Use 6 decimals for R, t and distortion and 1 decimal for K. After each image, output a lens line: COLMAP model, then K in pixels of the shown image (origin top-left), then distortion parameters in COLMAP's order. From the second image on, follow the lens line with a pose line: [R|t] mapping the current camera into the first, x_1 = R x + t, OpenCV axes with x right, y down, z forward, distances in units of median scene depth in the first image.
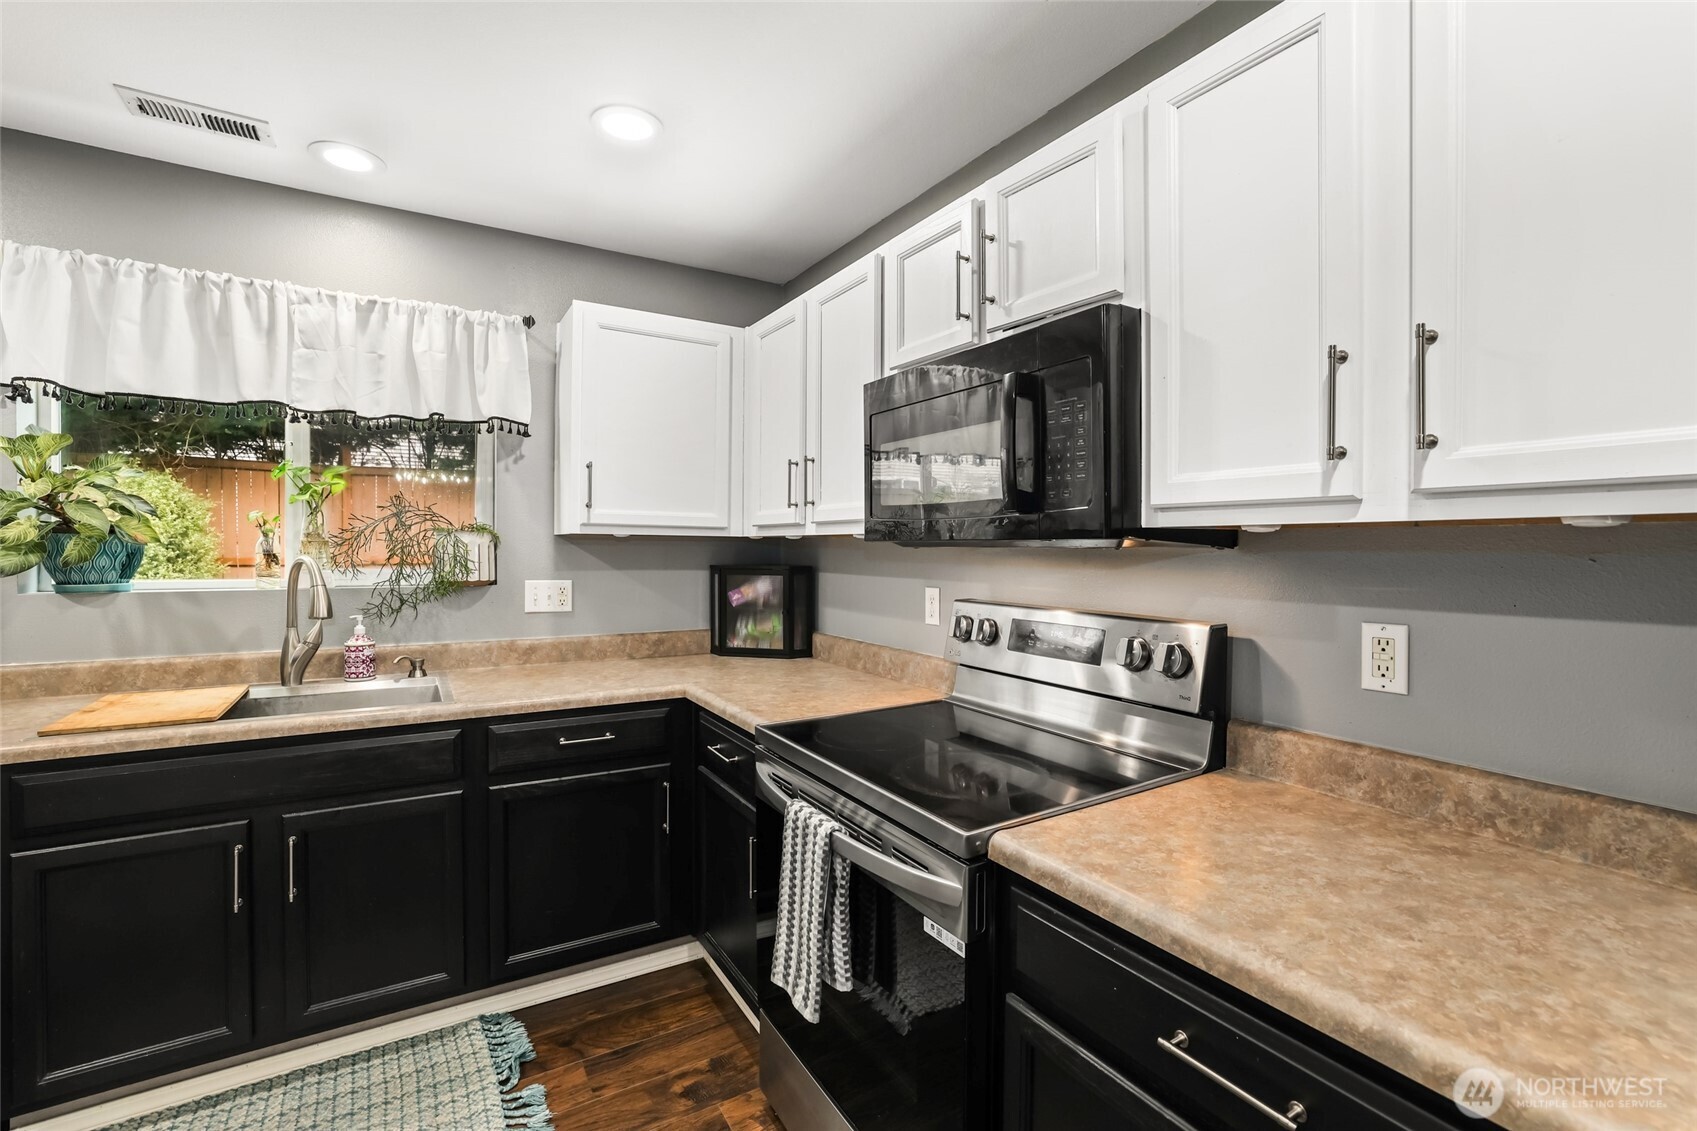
lens RADIAL K [[738.0, 0, 848.7], [0, 738.0, 556.6], [0, 0, 1]] dist [-0.039504, 0.012133]
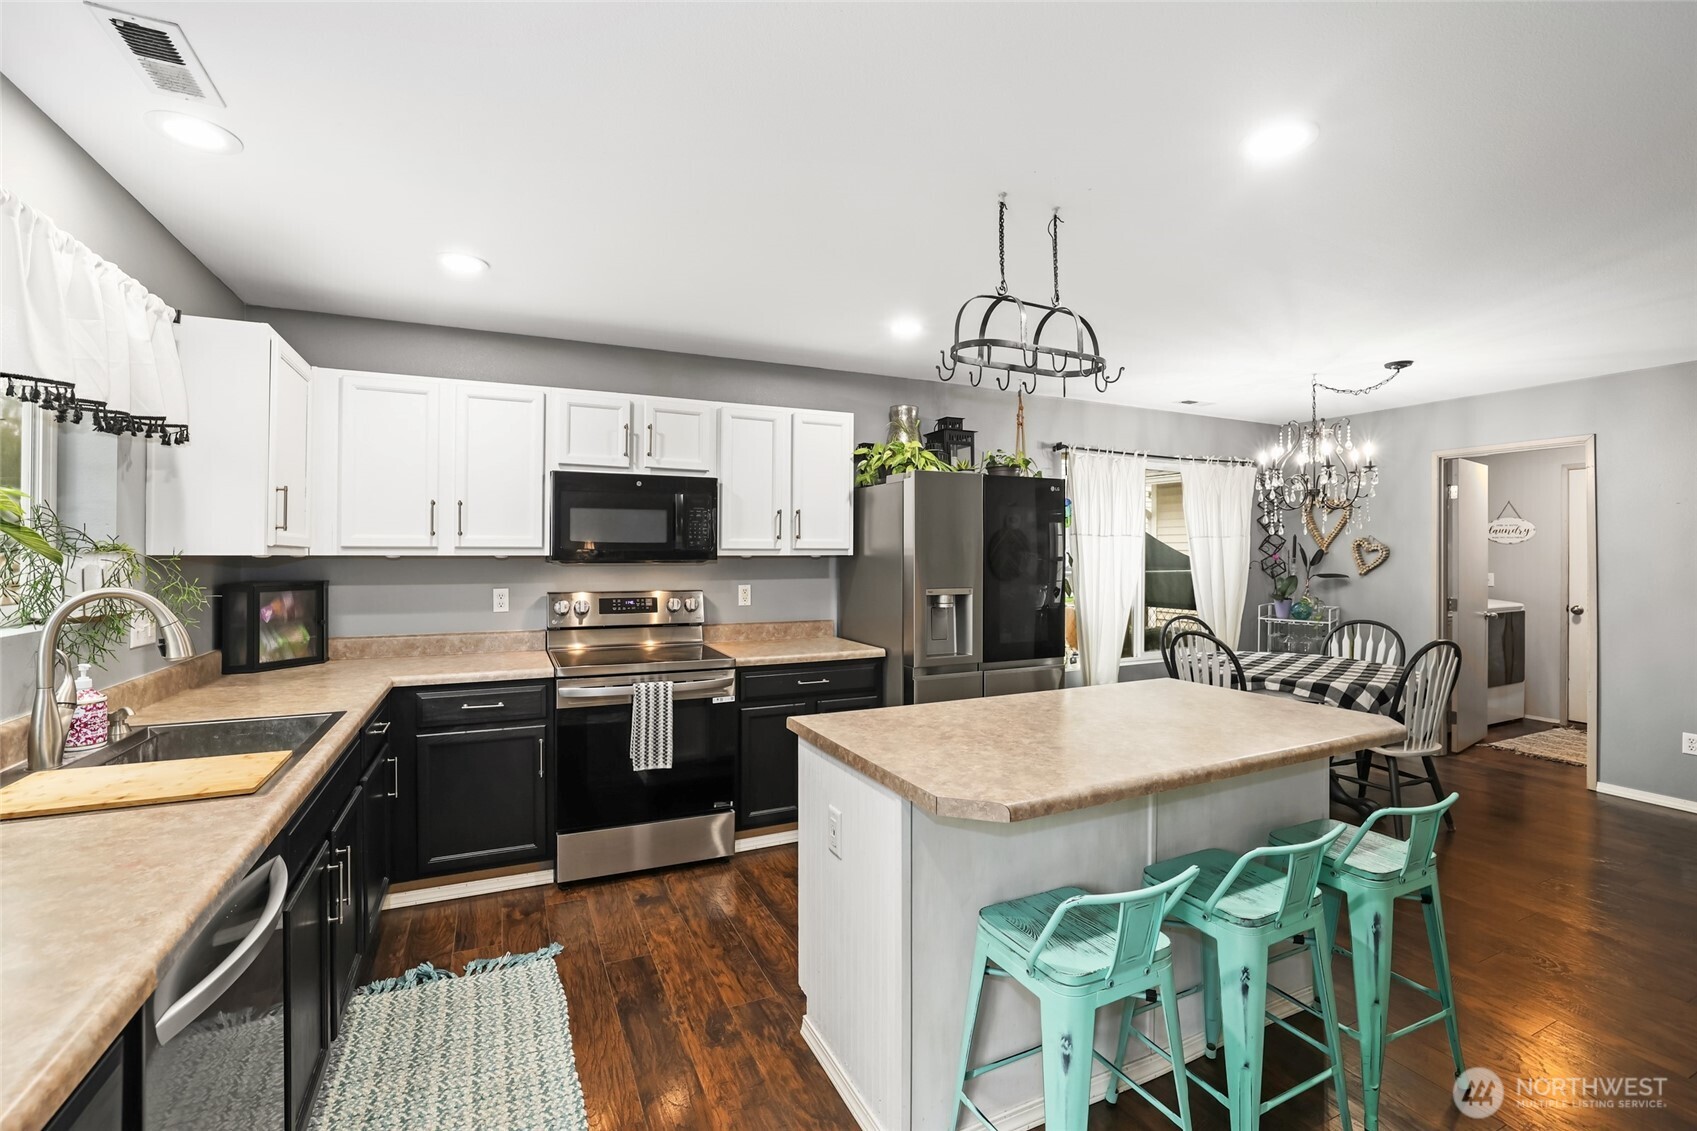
lens RADIAL K [[738.0, 0, 849.5], [0, 738.0, 550.0], [0, 0, 1]] dist [-0.039504, 0.012133]
pose [[0.095130, 0.003751, 0.995458, -1.426717], [0.013746, 0.999893, -0.005081, -0.022636], [-0.995370, 0.014167, 0.095069, 0.119616]]
